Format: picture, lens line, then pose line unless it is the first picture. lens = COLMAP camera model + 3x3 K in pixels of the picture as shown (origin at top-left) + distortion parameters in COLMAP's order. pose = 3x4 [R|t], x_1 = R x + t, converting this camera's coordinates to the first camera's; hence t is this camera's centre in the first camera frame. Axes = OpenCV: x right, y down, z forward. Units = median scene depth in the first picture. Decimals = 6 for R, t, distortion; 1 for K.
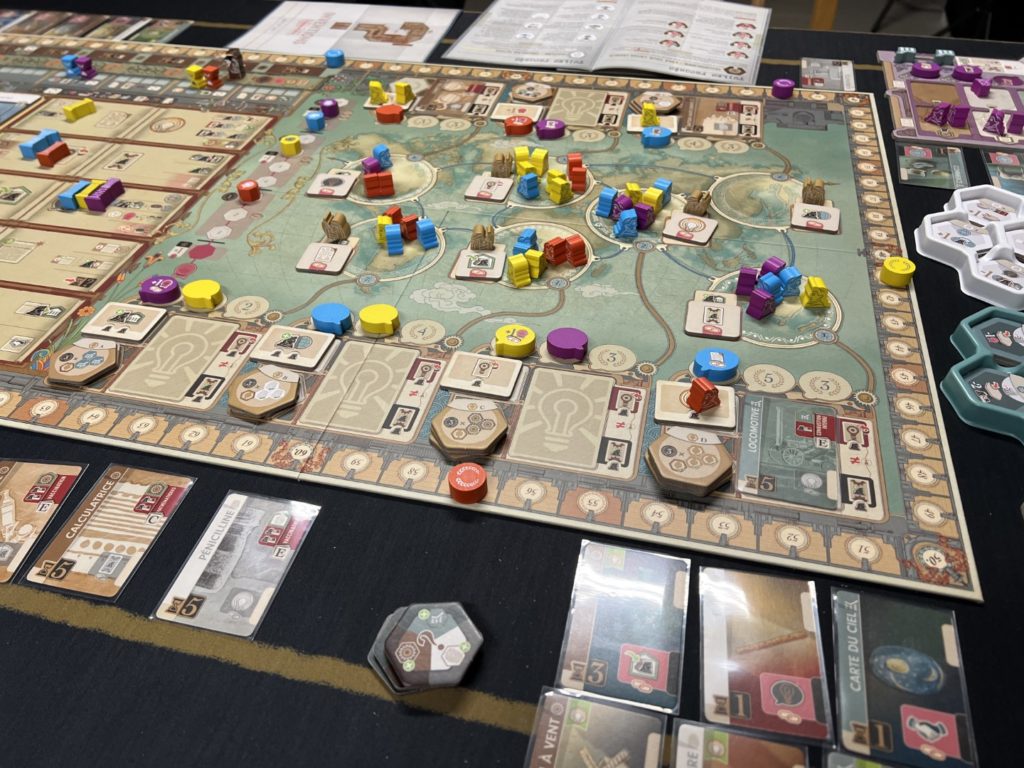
lens RADIAL K [[779.1, 0, 511.4], [0, 779.1, 387.7], [0, 0, 1]] dist [0.045889, -0.062574]
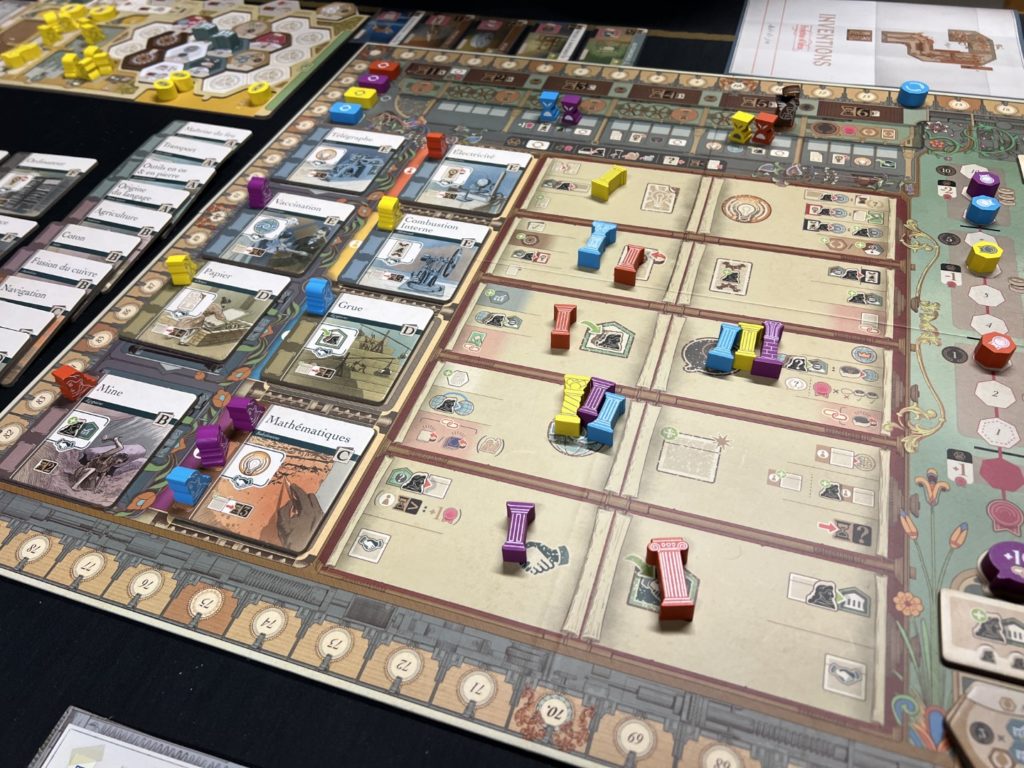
lens RADIAL K [[779.1, 0, 509.8], [0, 779.1, 388.9], [0, 0, 1]] dist [0.045889, -0.062574]
pose [[0.995140, 0.036110, -0.091610, -0.695879], [-0.029158, 0.996672, 0.076128, -0.264064], [0.094054, -0.073087, 0.992881, 0.315729]]
